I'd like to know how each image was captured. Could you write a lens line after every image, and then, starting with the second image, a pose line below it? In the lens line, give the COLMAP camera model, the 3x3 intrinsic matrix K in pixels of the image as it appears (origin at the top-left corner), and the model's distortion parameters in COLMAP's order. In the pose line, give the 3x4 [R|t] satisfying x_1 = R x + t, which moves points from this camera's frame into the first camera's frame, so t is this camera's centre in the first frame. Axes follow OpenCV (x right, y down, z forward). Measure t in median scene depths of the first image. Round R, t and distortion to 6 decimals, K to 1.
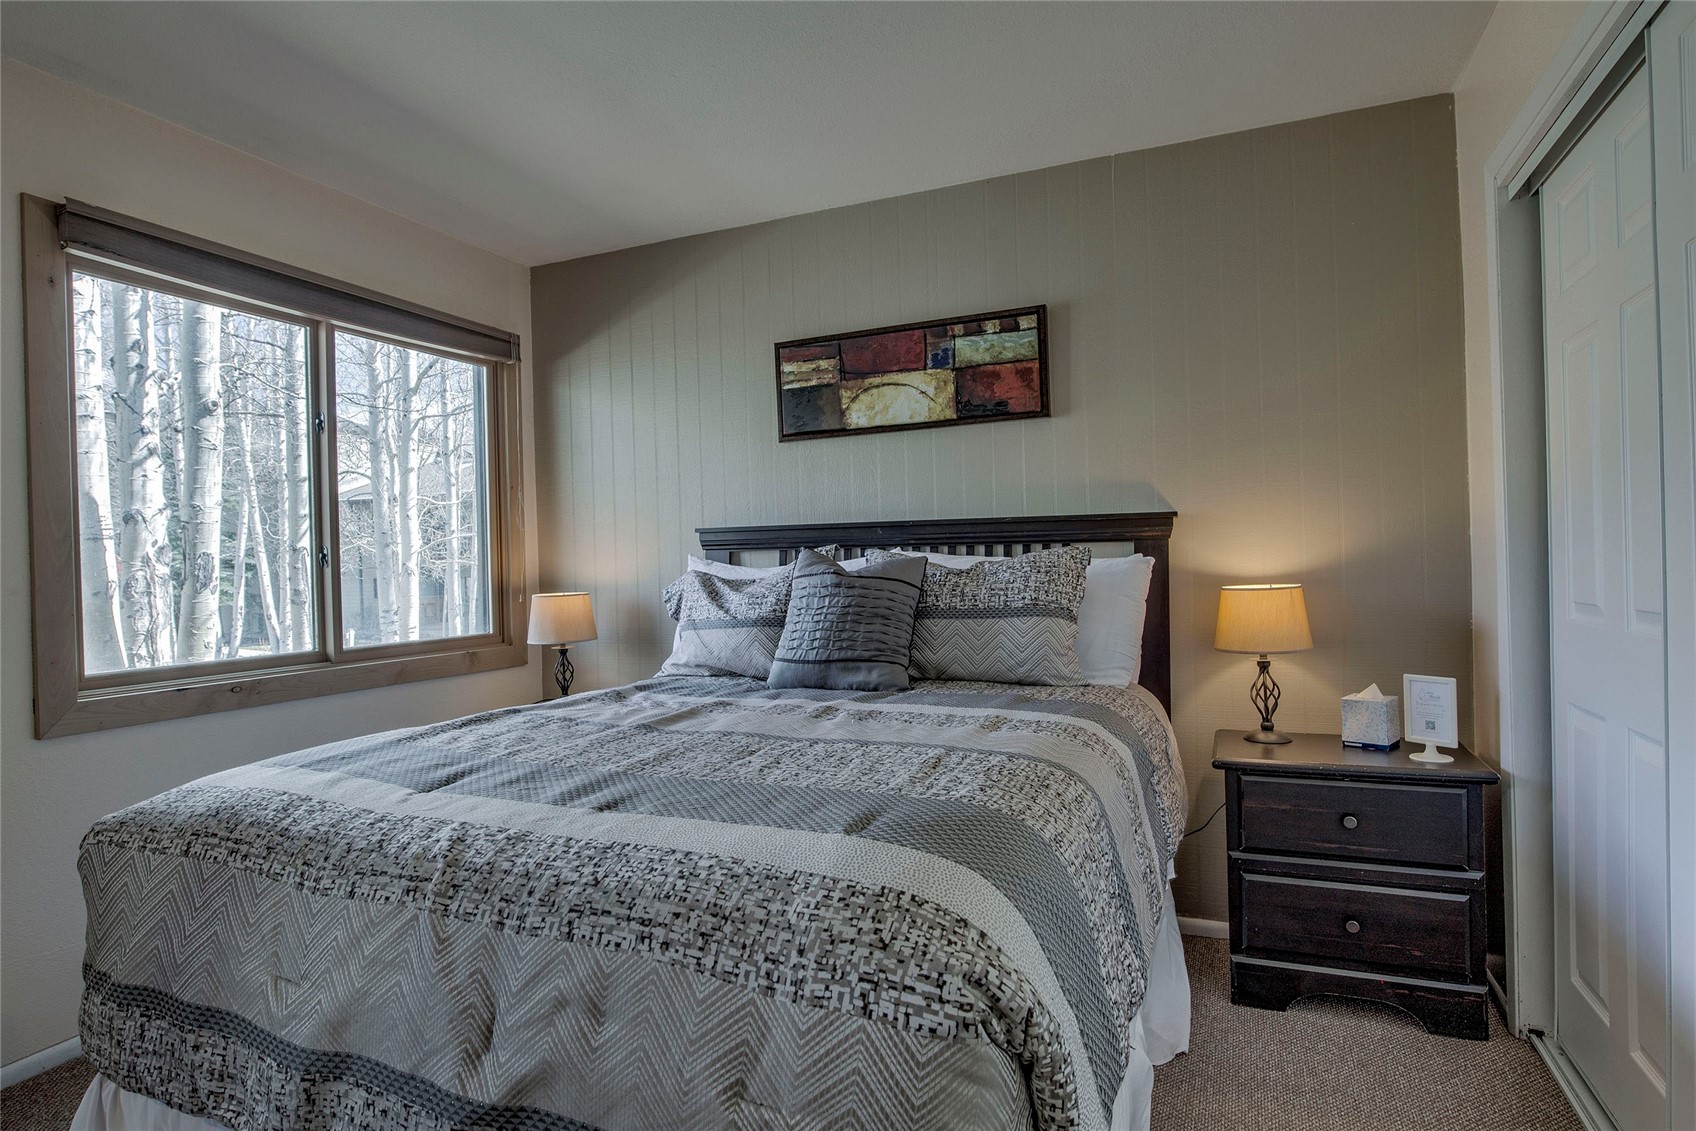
lens RADIAL K [[910.6, 0, 849.4], [0, 910.6, 573.8], [0, 0, 1]] dist [-0.004989, -0.001666]
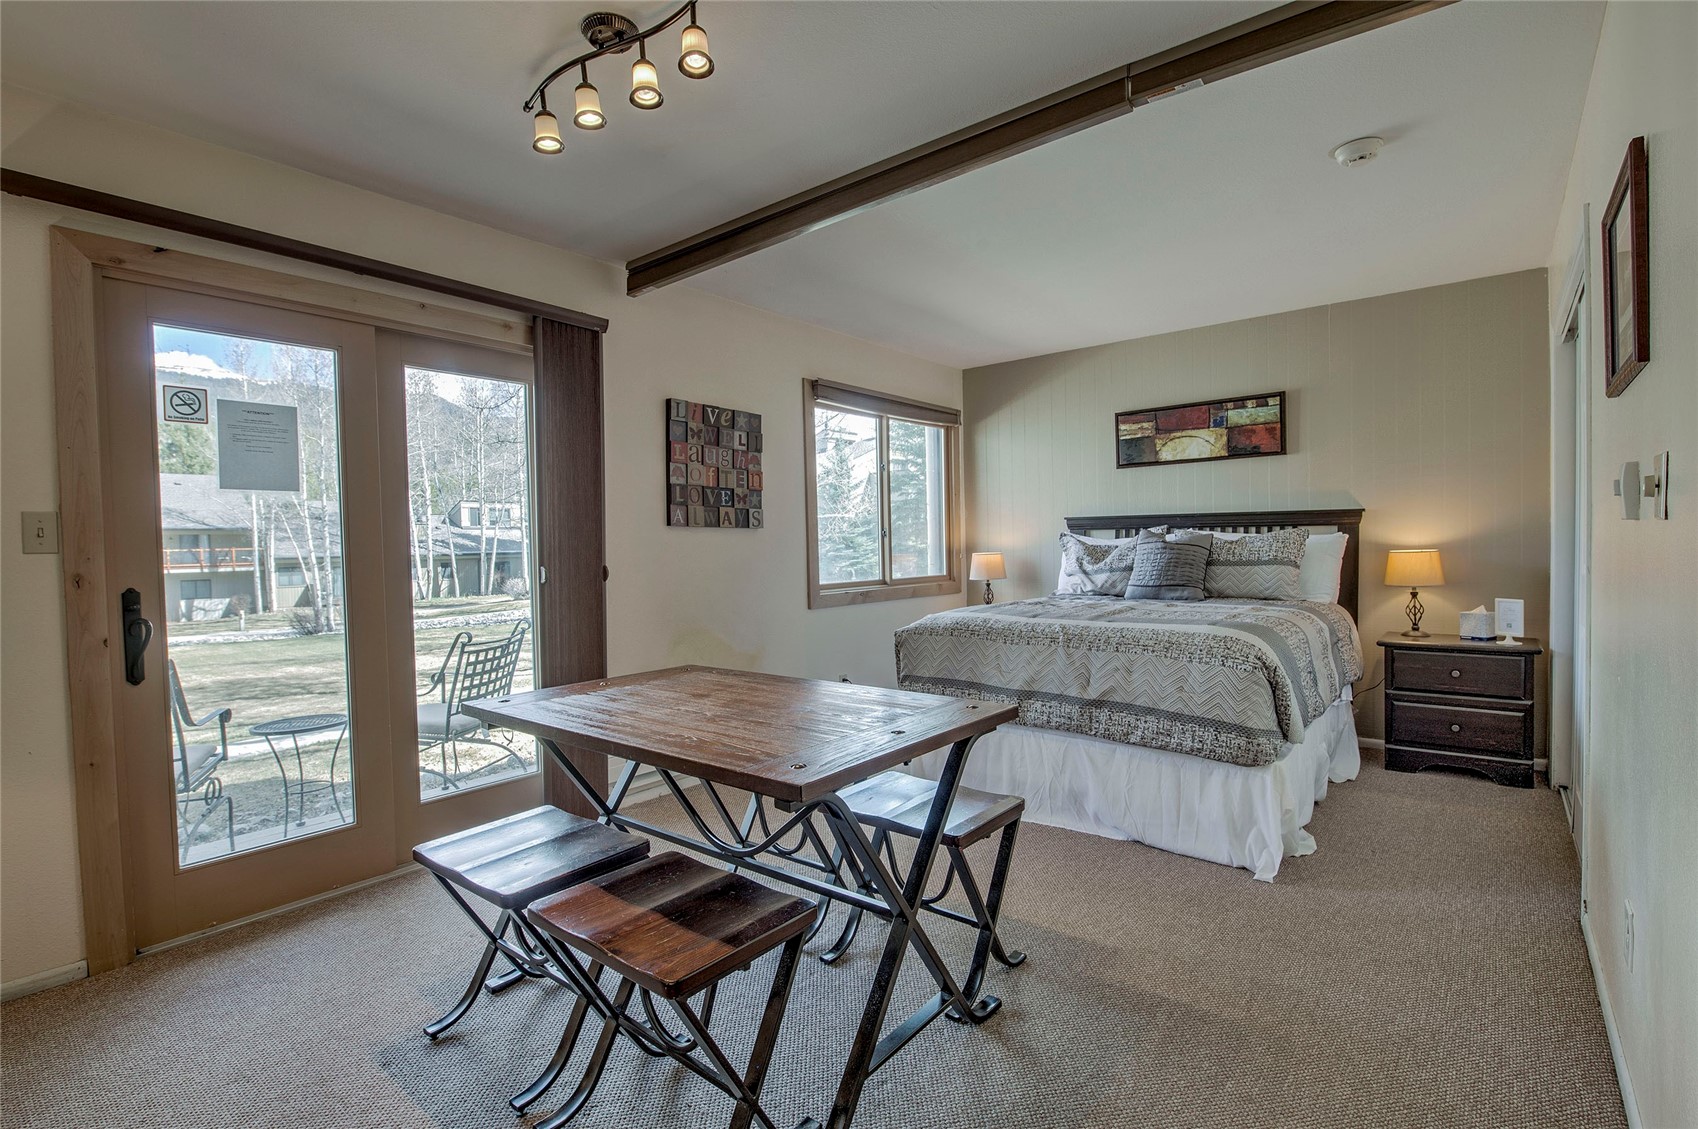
lens RADIAL K [[809.1, 0, 837.5], [0, 809.1, 571.9], [0, 0, 1]] dist [-0.010841, -0.002479]
pose [[0.958991, 0.016174, -0.282975, -0.169931], [-0.007969, 0.999514, 0.030124, 0.015097], [0.283324, -0.026634, 0.958654, -0.757745]]
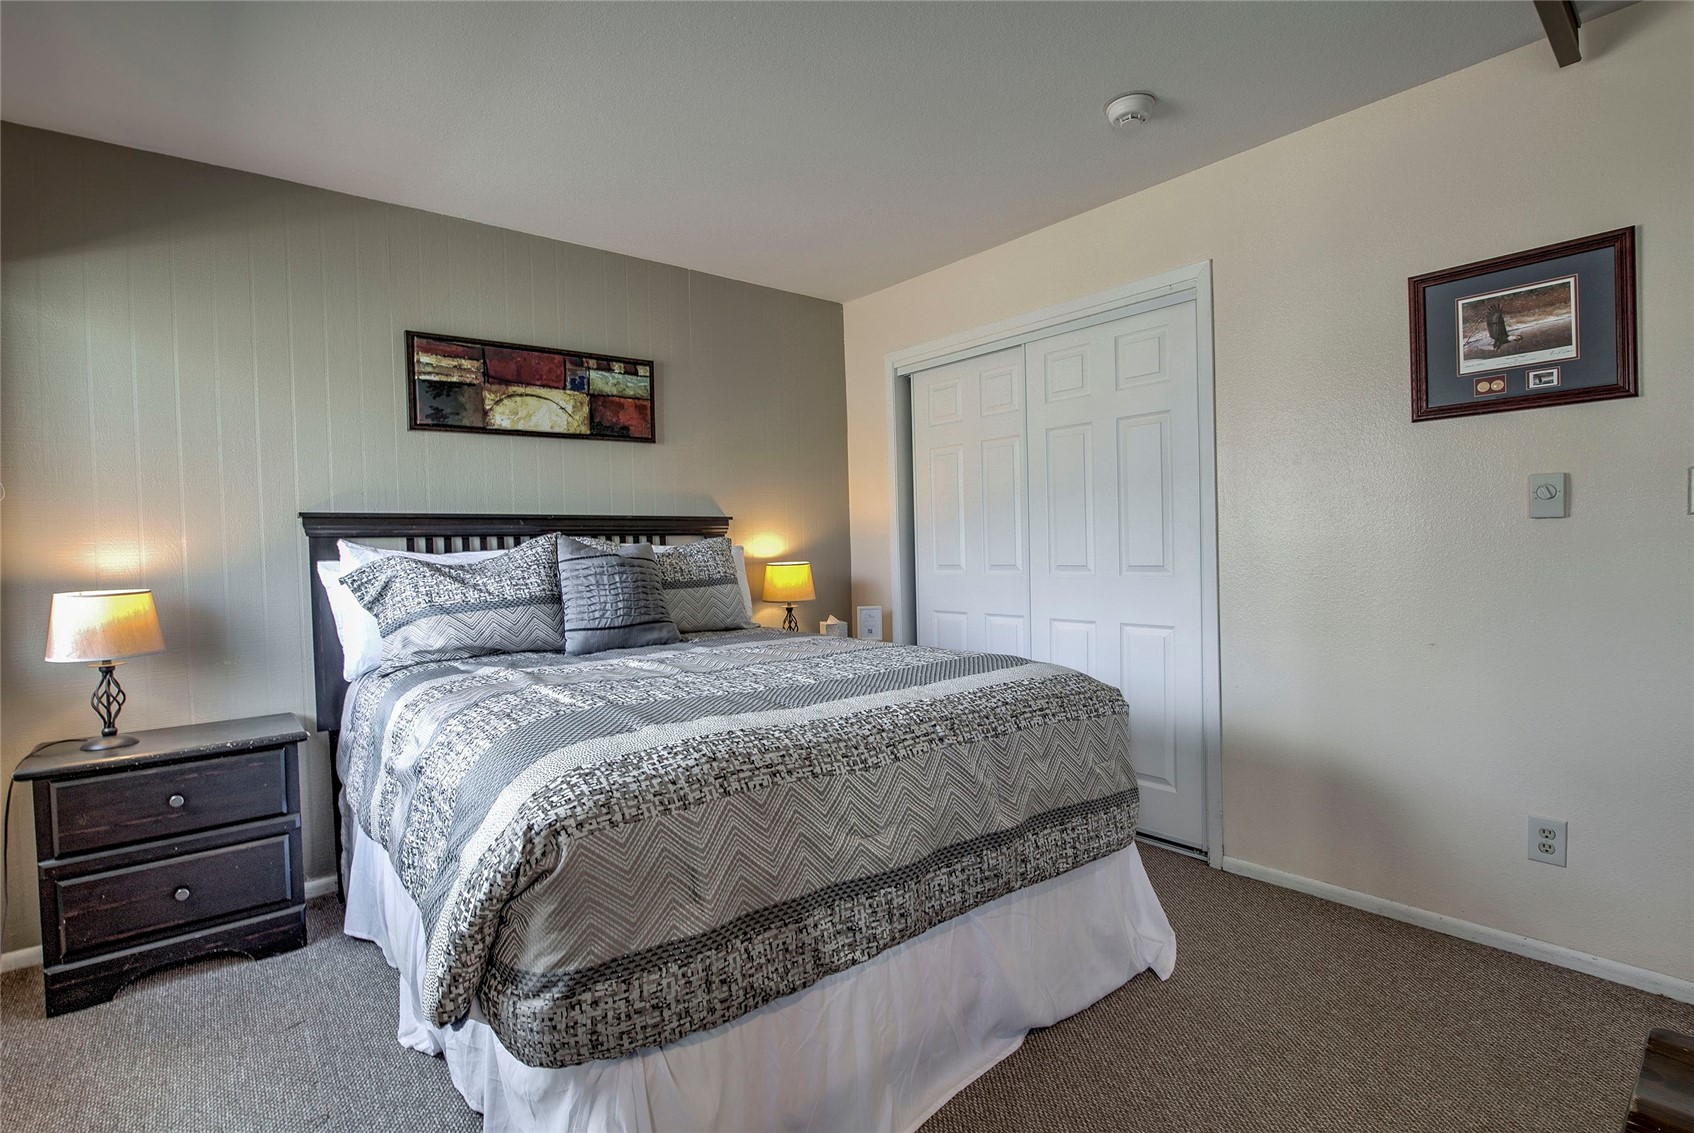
lens RADIAL K [[807.2, 0, 842.5], [0, 807.2, 563.8], [0, 0, 1]] dist [-0.010841, -0.002479]
pose [[0.450789, -0.010056, 0.892574, -0.738812], [0.026008, 0.999660, -0.001873, 0.018136], [-0.892252, 0.024058, 0.450897, 0.208288]]
